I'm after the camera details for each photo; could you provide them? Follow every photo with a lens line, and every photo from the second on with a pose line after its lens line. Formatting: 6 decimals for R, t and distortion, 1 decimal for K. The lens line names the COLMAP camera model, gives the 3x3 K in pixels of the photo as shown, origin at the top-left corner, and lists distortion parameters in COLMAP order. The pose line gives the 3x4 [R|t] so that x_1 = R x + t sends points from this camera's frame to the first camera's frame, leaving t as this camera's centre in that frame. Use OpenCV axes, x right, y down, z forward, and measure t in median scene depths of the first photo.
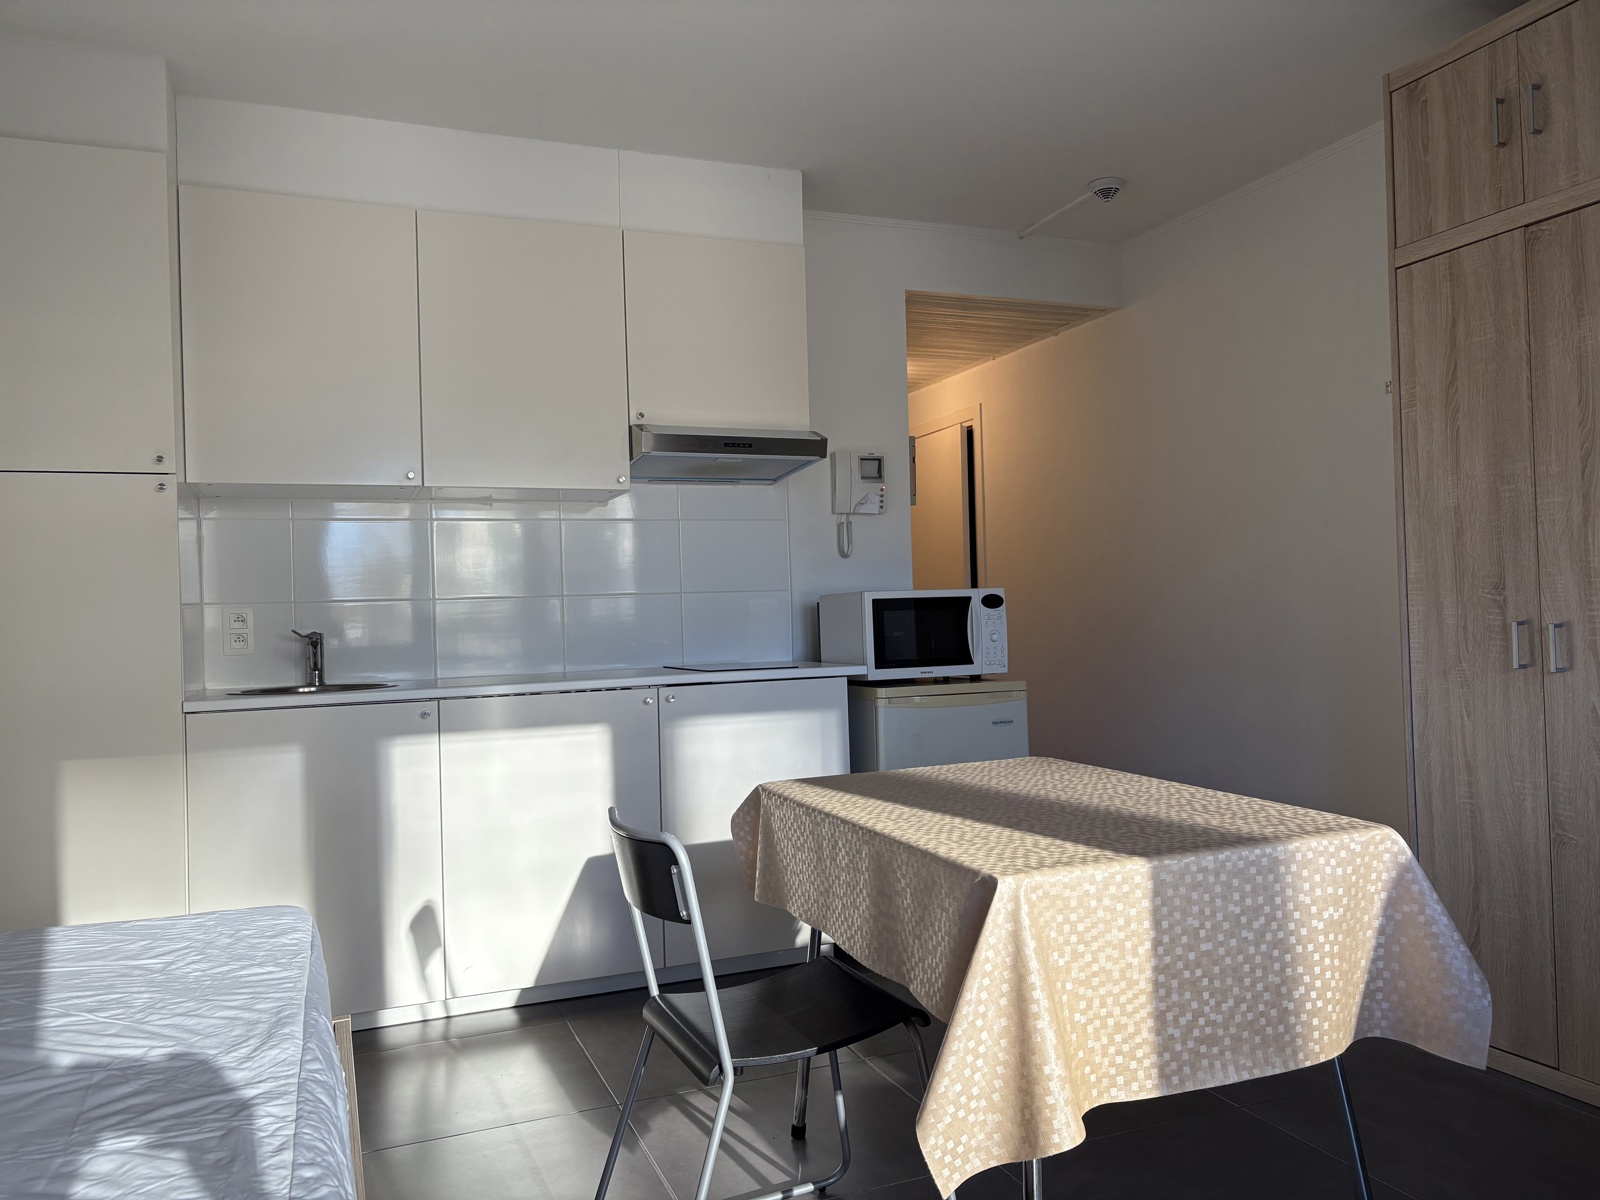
lens RADIAL K [[1204.2, 0, 801.4], [0, 1204.2, 606.5], [0, 0, 1]] dist [0.026073, -0.015919]
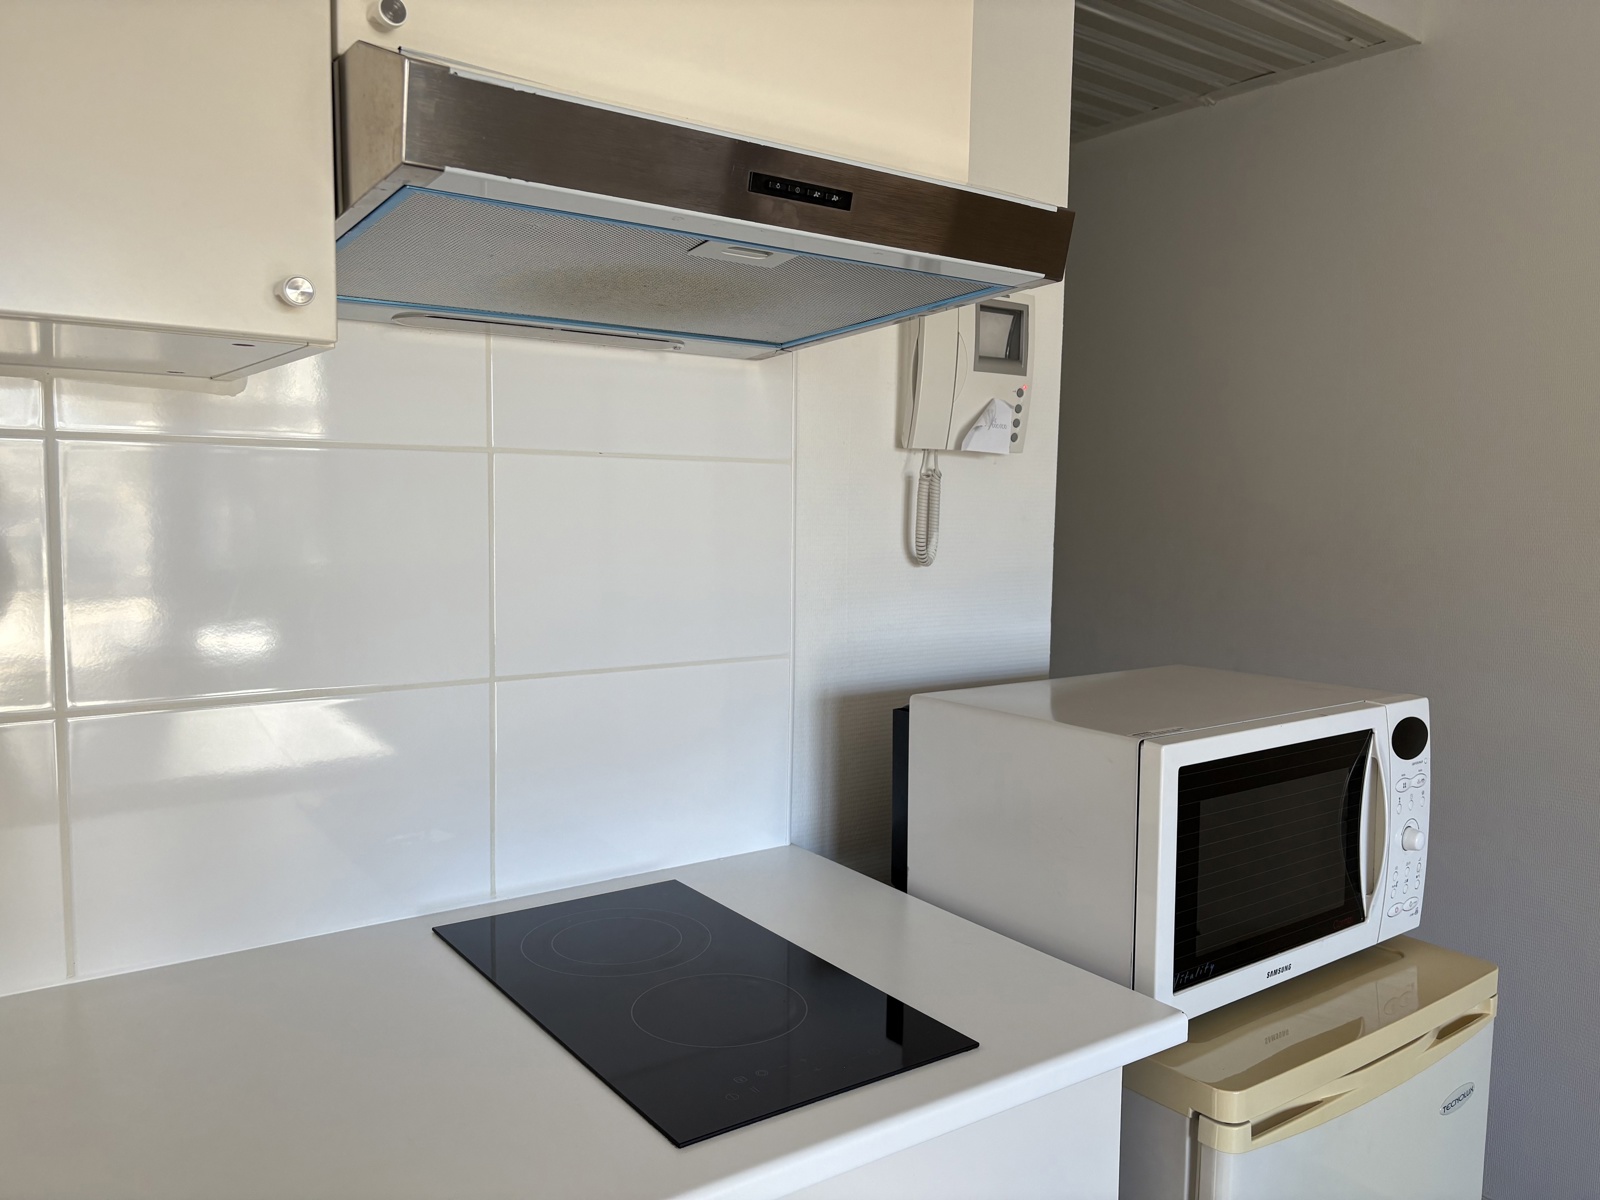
lens RADIAL K [[1204.2, 0, 796.2], [0, 1204.2, 603.8], [0, 0, 1]] dist [0.026073, -0.015919]
pose [[0.971455, 0.026461, 0.235742, -0.183983], [-0.048640, 0.994864, 0.088767, -0.119932], [-0.232182, -0.097699, 0.967753, 1.259564]]
